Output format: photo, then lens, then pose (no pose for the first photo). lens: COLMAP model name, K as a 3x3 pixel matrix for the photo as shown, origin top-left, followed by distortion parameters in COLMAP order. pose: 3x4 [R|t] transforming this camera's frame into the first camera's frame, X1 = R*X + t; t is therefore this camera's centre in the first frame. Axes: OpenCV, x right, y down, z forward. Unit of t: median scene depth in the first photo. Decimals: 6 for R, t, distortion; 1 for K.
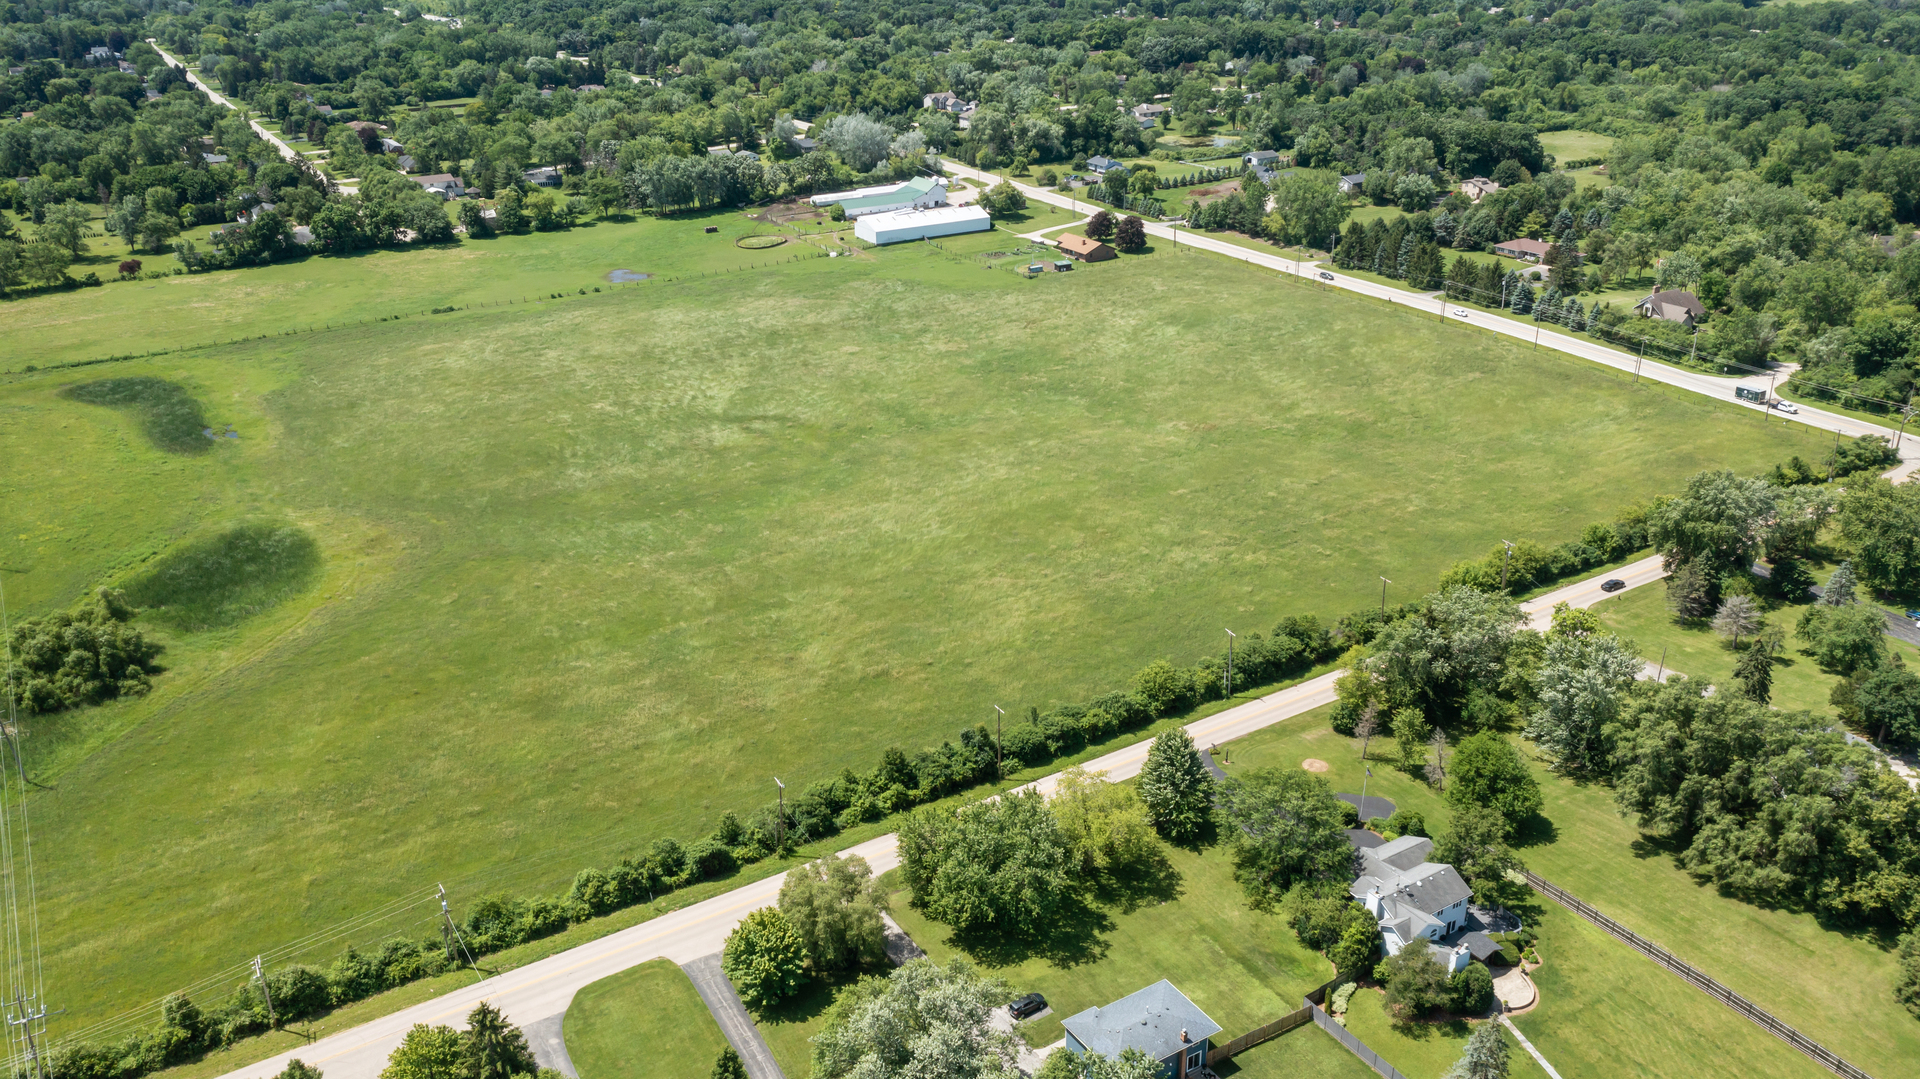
lens RADIAL K [[1569.1, 0, 960.1], [0, 1569.1, 535.8], [0, 0, 1]] dist [0.034131, -0.005038]
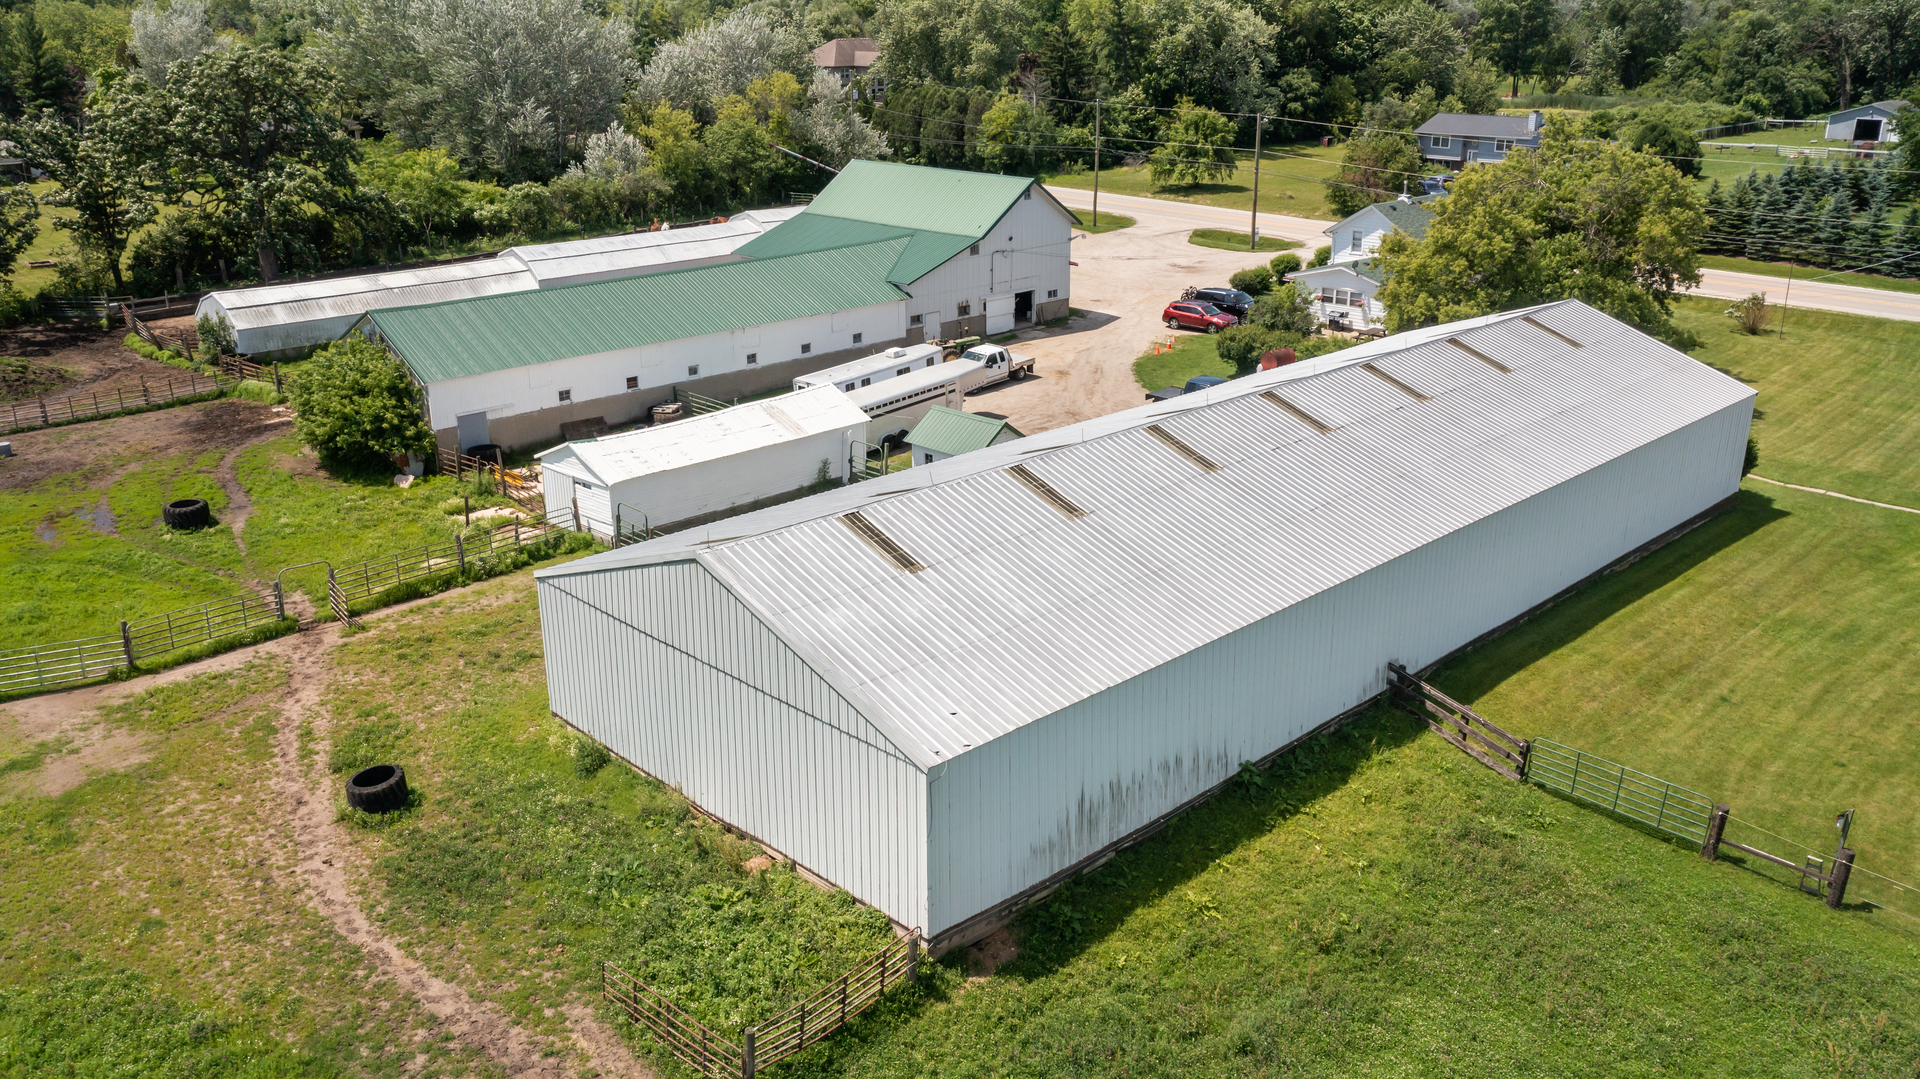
lens RADIAL K [[1569.1, 0, 959.6], [0, 1569.1, 539.4], [0, 0, 1]] dist [0.034131, -0.005038]
pose [[0.972363, -0.070777, 0.222489, -0.055868], [0.086435, 0.994361, -0.061436, -0.169451], [-0.216886, 0.078969, 0.972998, 0.802787]]
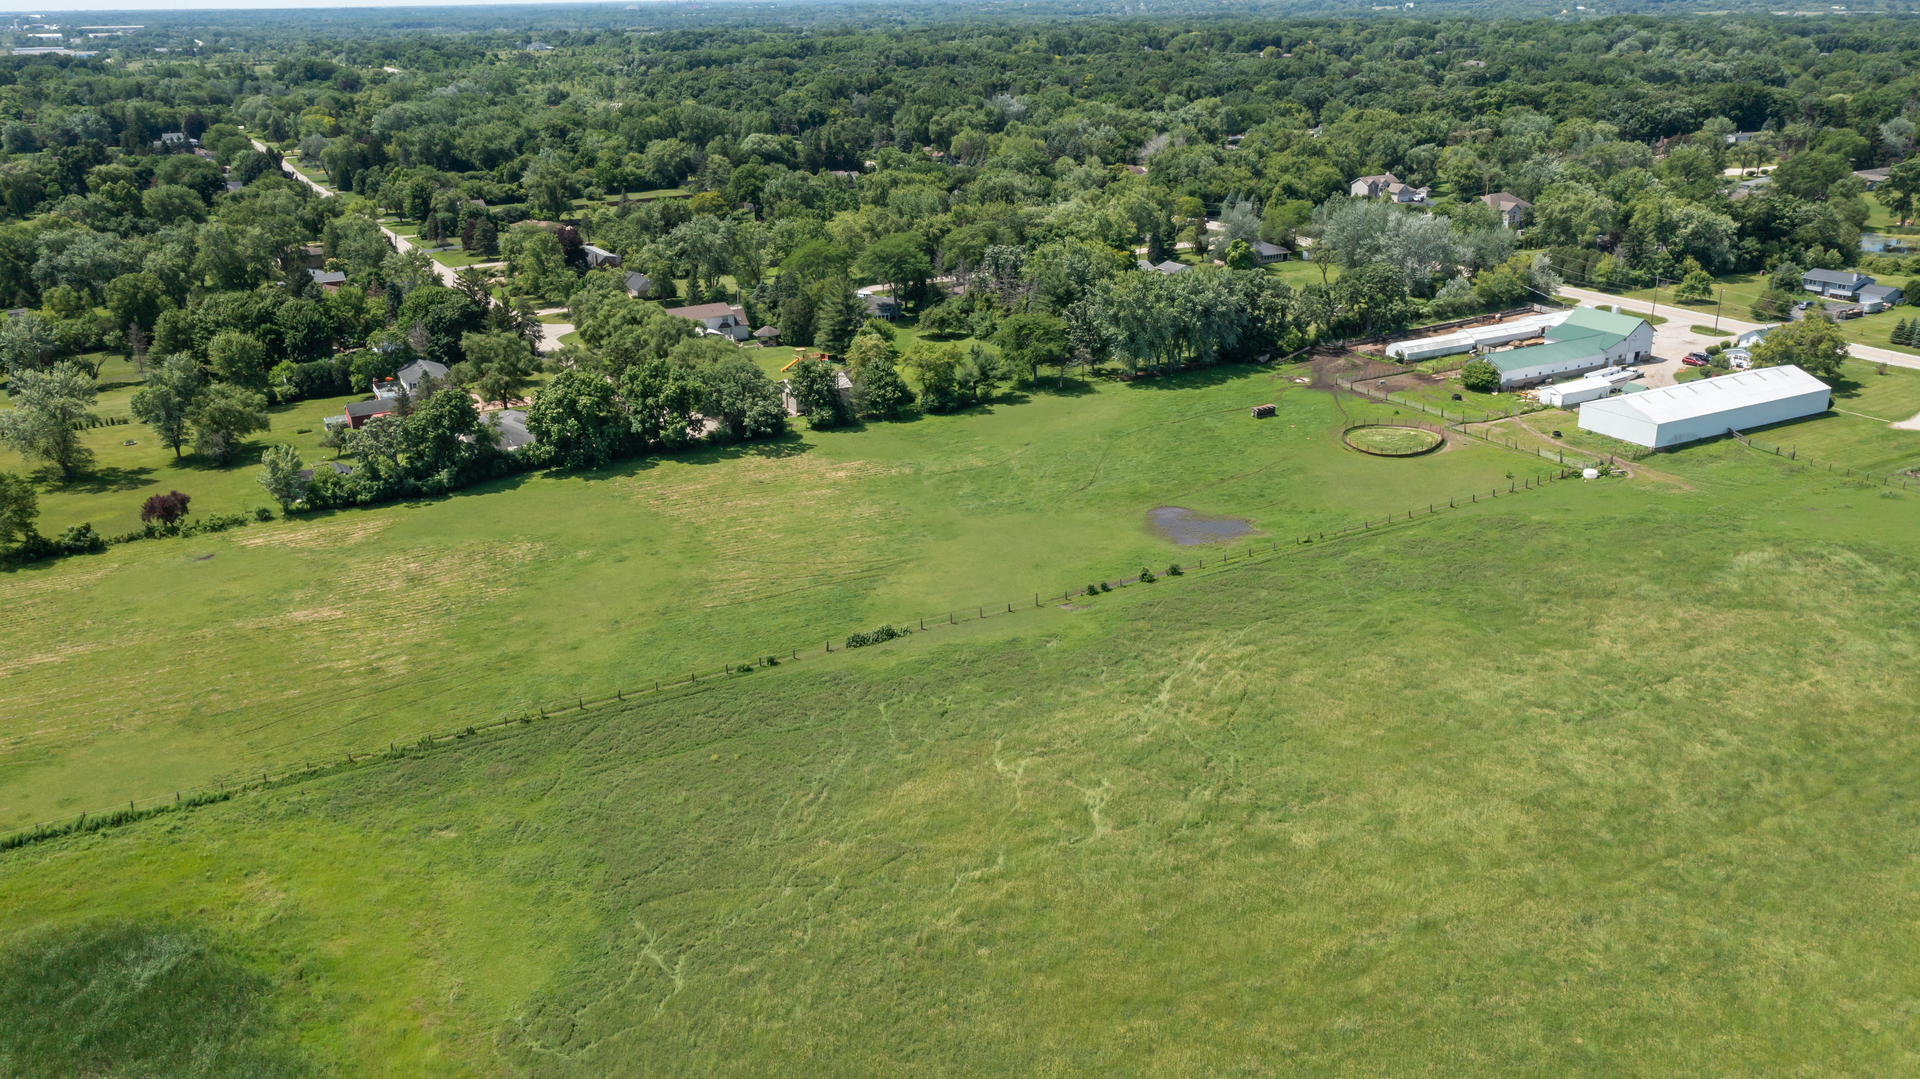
lens RADIAL K [[1569.1, 0, 958.0], [0, 1569.1, 531.1], [0, 0, 1]] dist [0.034131, -0.005038]
pose [[0.999292, 0.005710, -0.037186, -0.215811], [-0.008259, 0.997600, -0.068752, -0.106467], [0.036704, 0.069011, 0.996940, 0.430867]]
